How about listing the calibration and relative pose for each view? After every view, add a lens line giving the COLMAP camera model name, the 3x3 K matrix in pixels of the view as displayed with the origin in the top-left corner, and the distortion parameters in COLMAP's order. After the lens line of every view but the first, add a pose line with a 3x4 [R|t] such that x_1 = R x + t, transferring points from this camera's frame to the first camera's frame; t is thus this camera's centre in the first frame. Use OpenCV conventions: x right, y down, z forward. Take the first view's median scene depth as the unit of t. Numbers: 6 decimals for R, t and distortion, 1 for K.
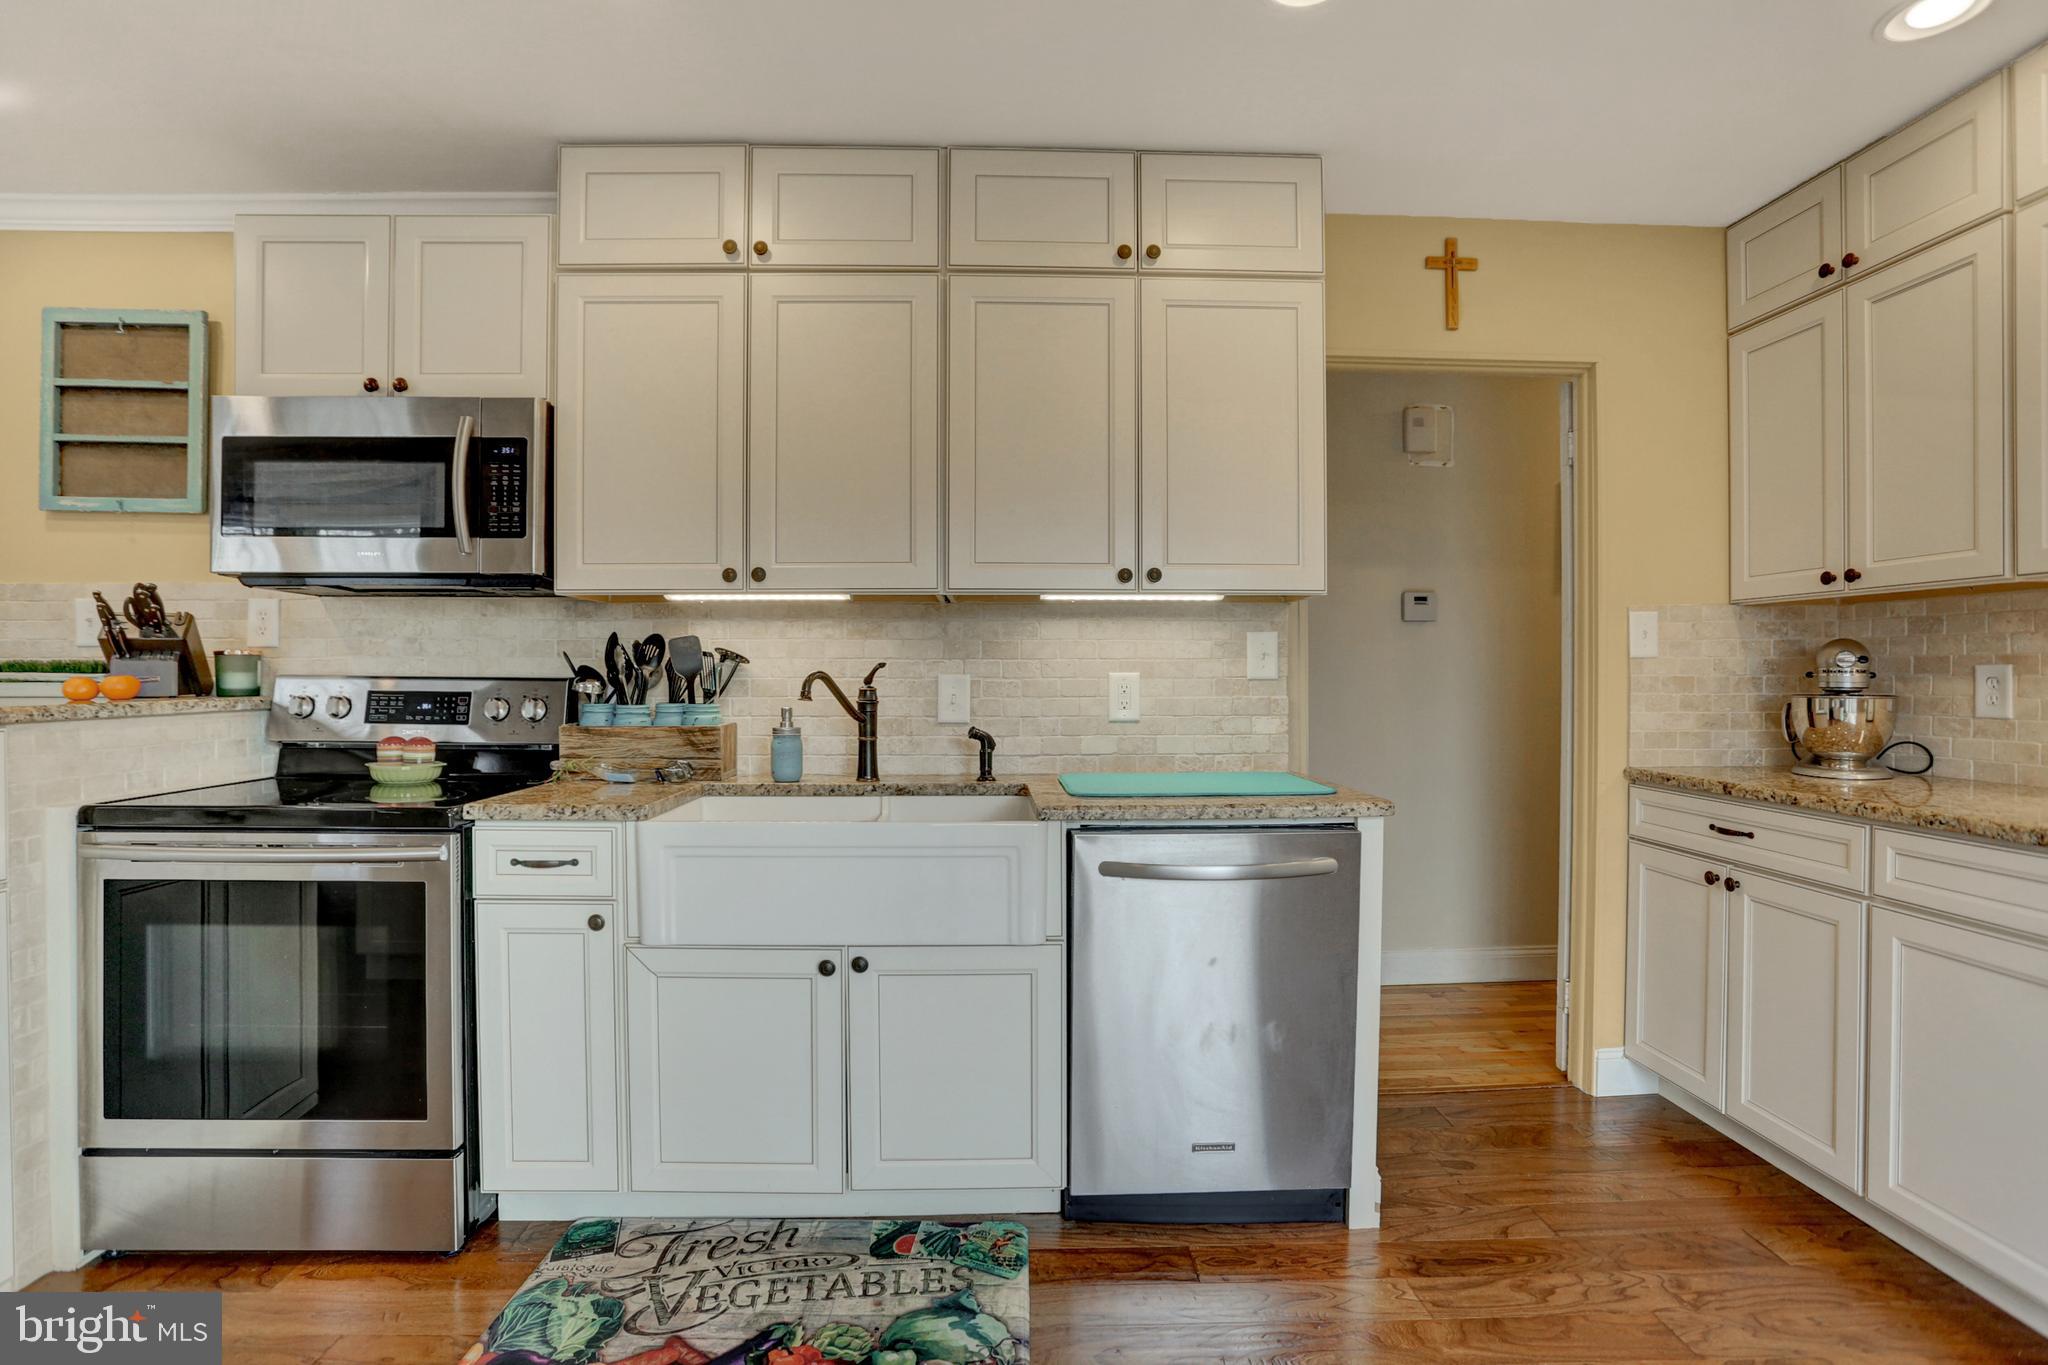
lens RADIAL K [[1003.8, 0, 1019.8], [0, 1003.8, 687.1], [0, 0, 1]] dist [-0.057631, 0.018955]
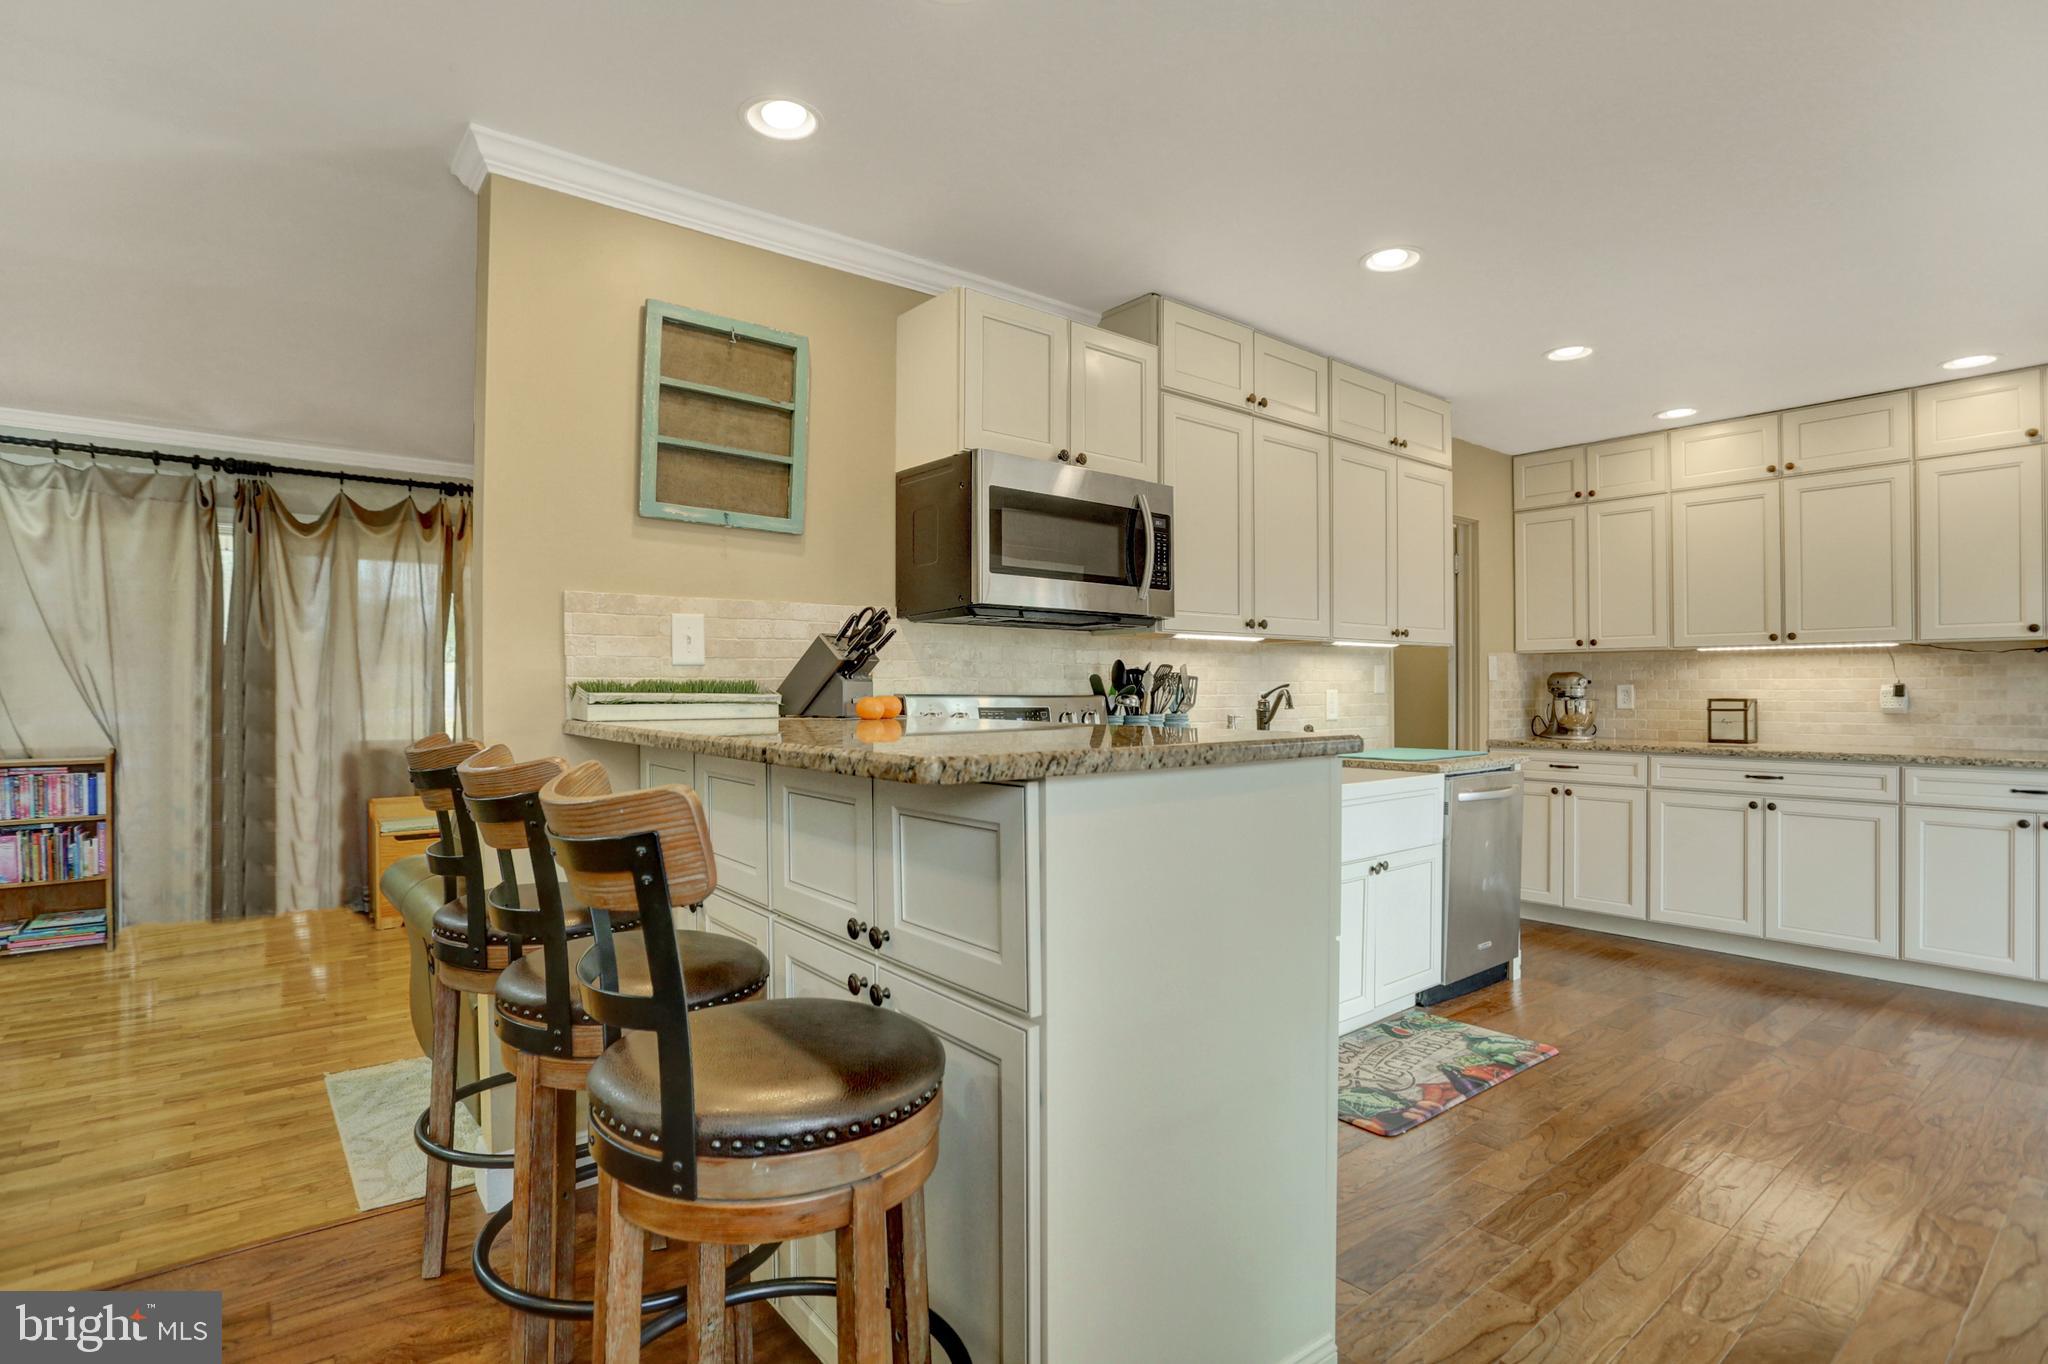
lens RADIAL K [[1003.8, 0, 1032.2], [0, 1003.8, 689.3], [0, 0, 1]] dist [-0.057631, 0.018955]
pose [[0.795218, -0.003350, 0.606314, -1.418074], [0.008066, 0.999955, -0.005053, -0.011892], [-0.606269, 0.008908, 0.795209, 0.030079]]
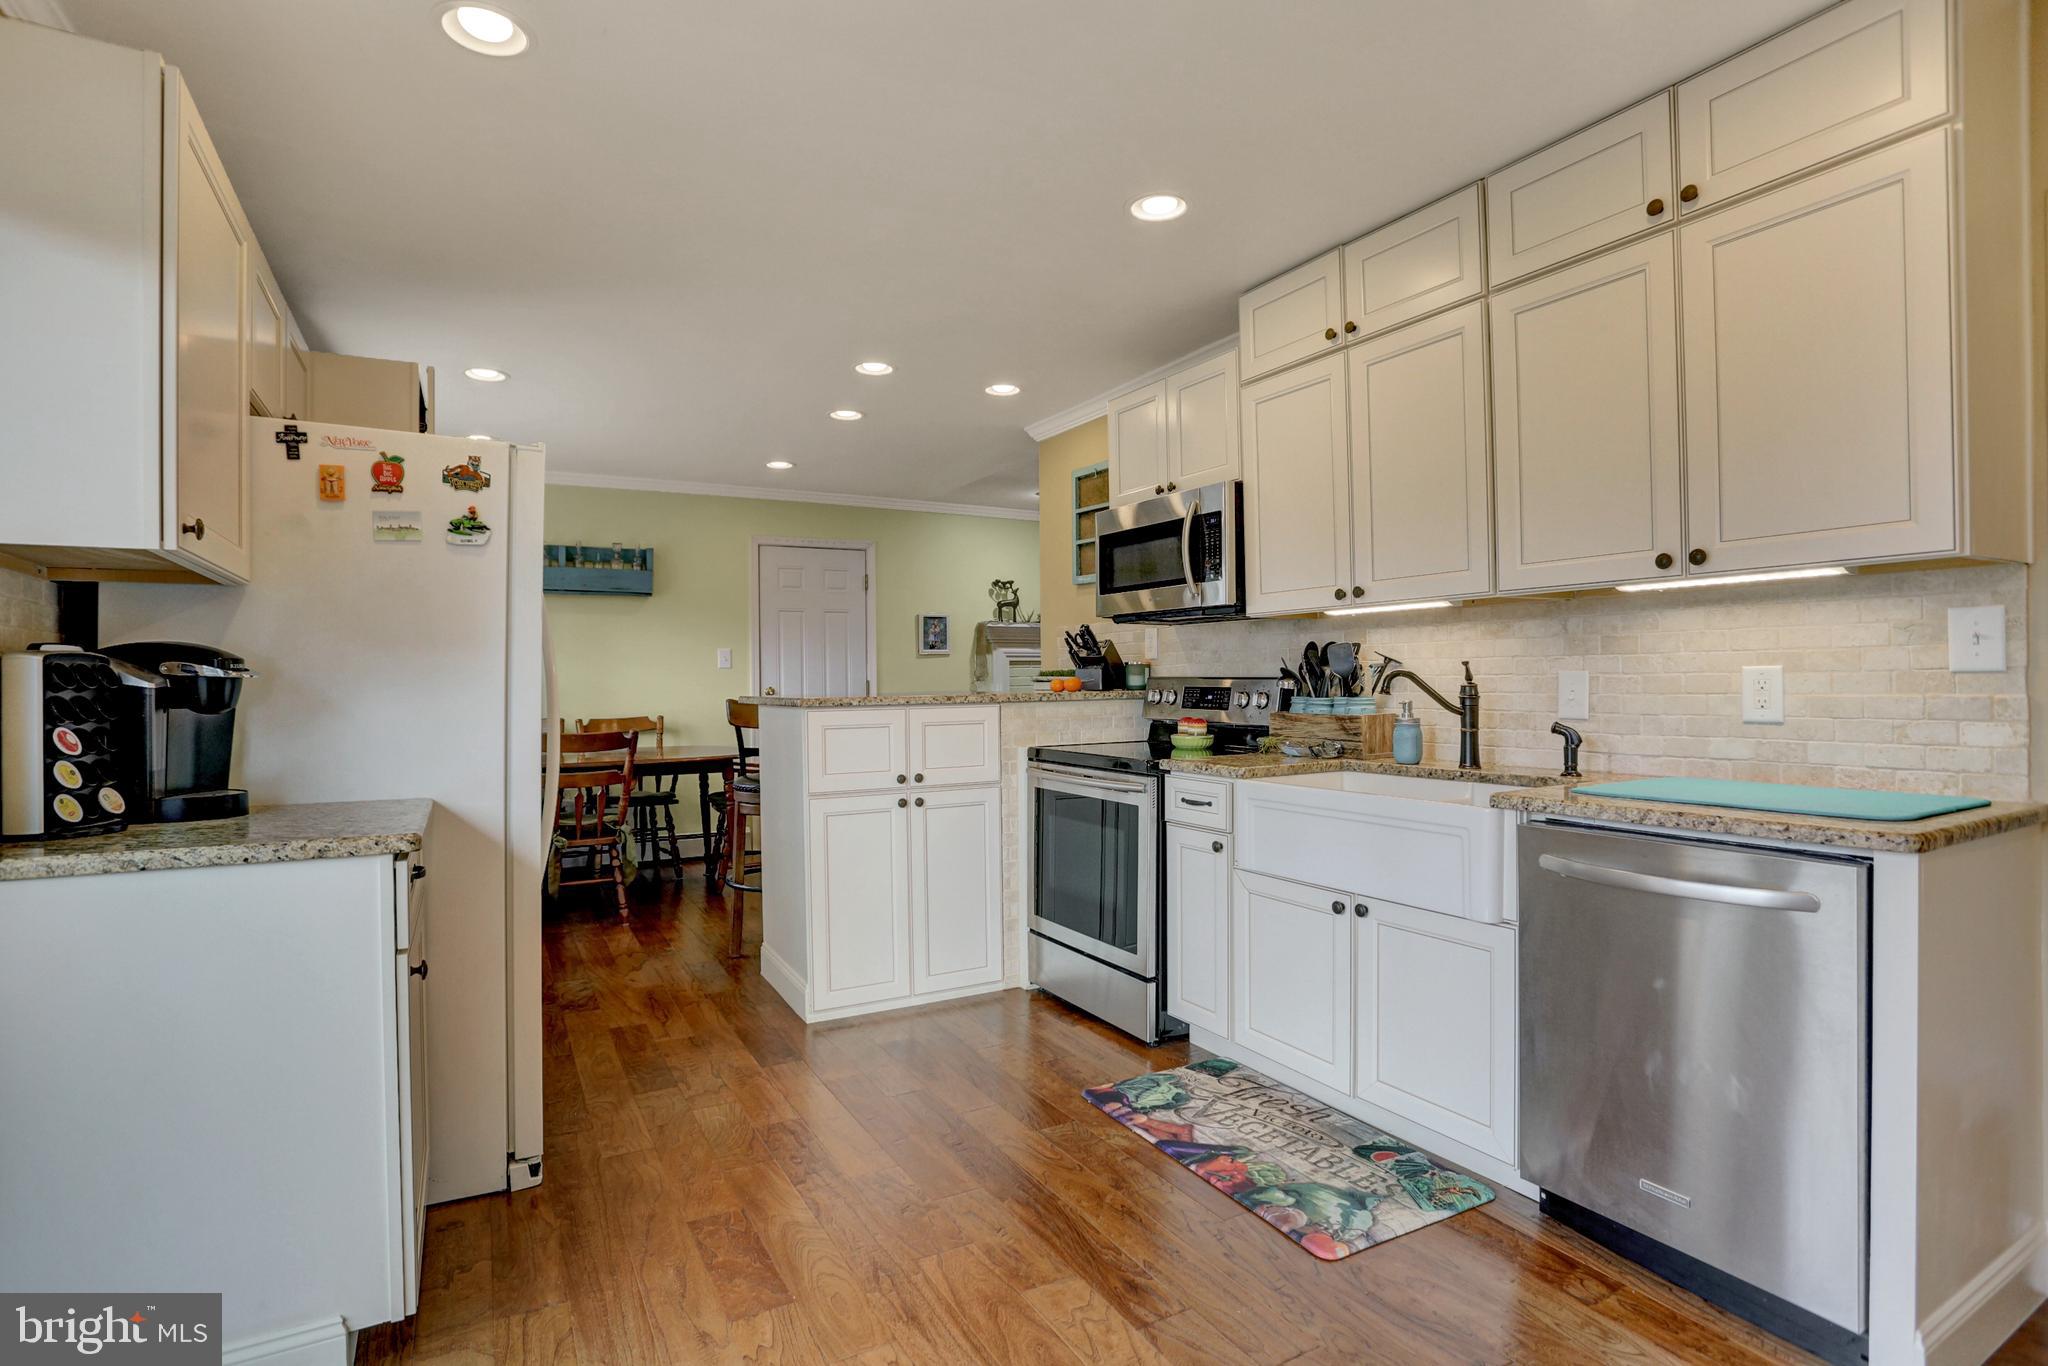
lens RADIAL K [[1003.8, 0, 994.7], [0, 1003.8, 683.8], [0, 0, 1]] dist [-0.057631, 0.018955]
pose [[0.445806, -0.001522, -0.895128, 0.633681], [0.005848, 0.999982, 0.001213, -0.004252], [0.895111, -0.005776, 0.445807, 0.052431]]
